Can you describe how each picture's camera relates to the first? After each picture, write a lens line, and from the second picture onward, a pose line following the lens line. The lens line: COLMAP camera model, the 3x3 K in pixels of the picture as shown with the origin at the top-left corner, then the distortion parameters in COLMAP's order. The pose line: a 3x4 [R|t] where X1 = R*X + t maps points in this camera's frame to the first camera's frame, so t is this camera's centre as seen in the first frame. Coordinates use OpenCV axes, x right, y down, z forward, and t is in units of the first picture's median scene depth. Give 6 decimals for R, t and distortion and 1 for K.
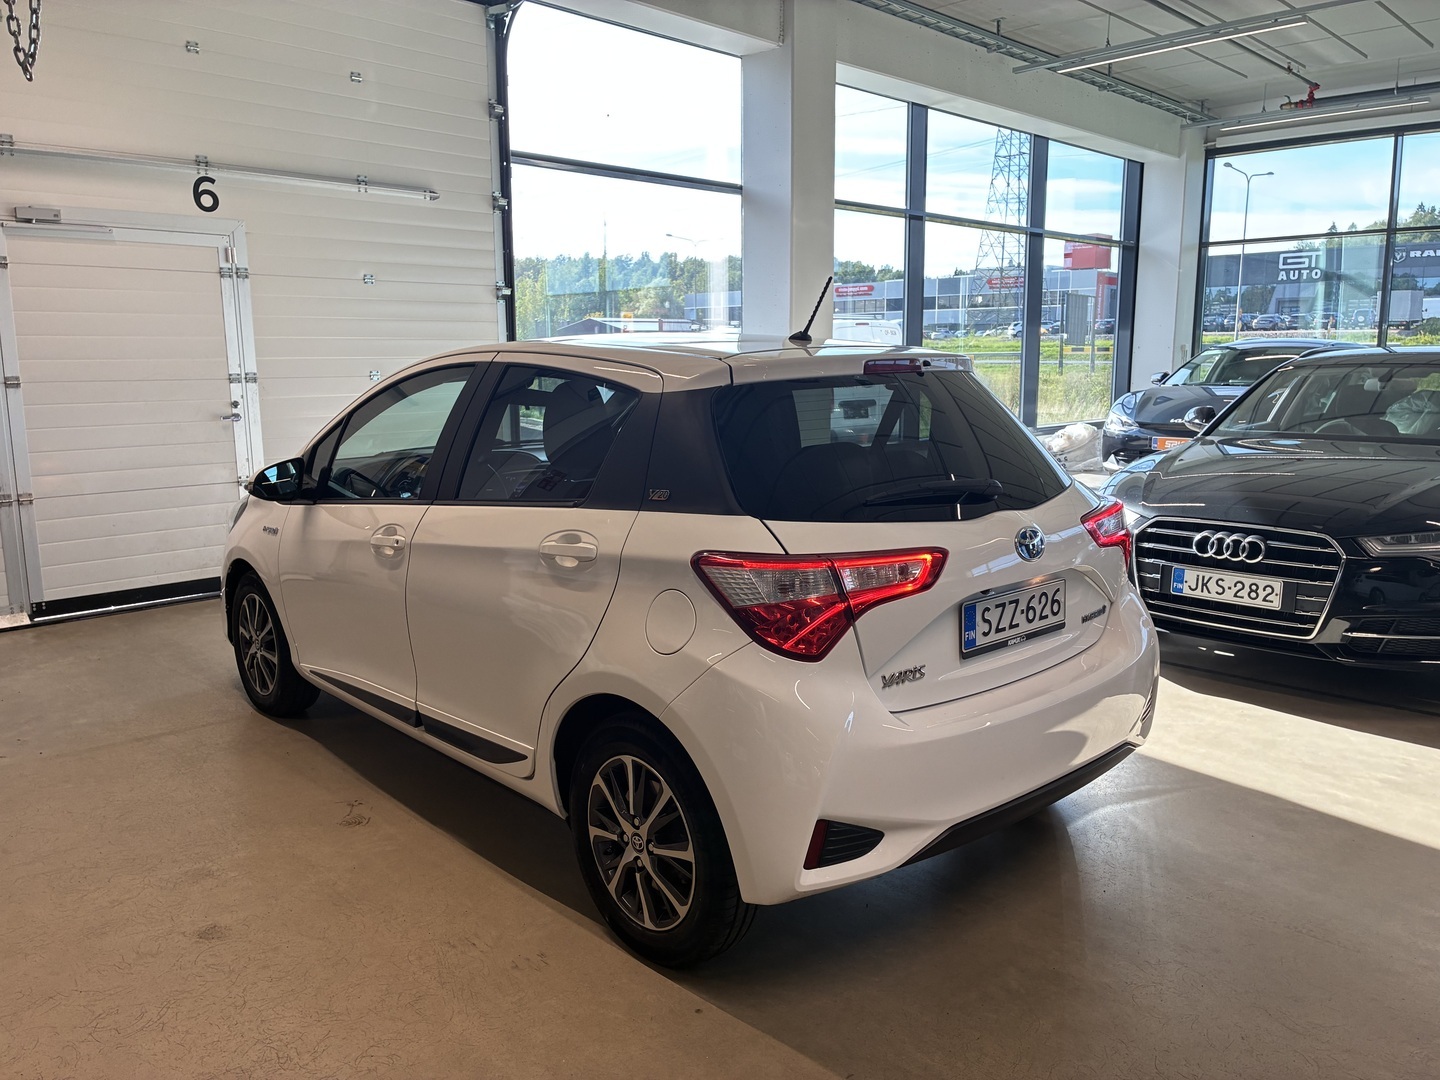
lens RADIAL K [[1094.4, 0, 716.5], [0, 1094.4, 545.2], [0, 0, 1]] dist [-0.013239, -0.013687]
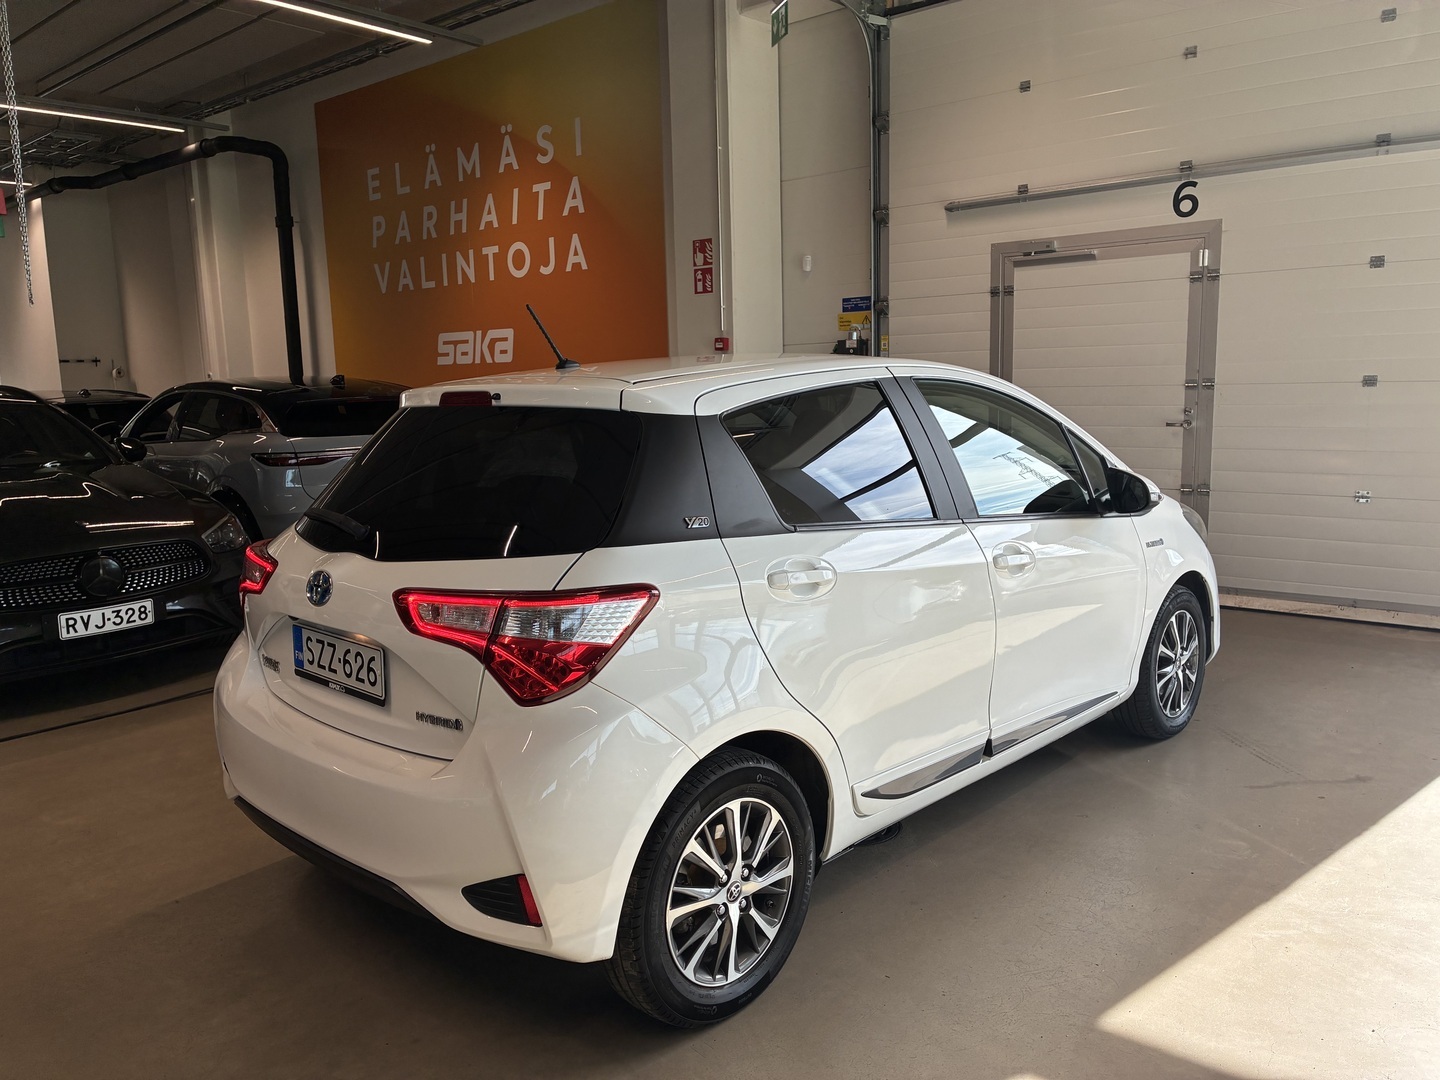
lens RADIAL K [[1094.4, 0, 716.3], [0, 1094.4, 536.1], [0, 0, 1]] dist [-0.013239, -0.013687]
pose [[0.083405, 0.147768, -0.985499, 1.218936], [-0.143983, 0.980354, 0.134811, -0.218604], [0.986059, 0.130651, 0.103043, 1.204771]]
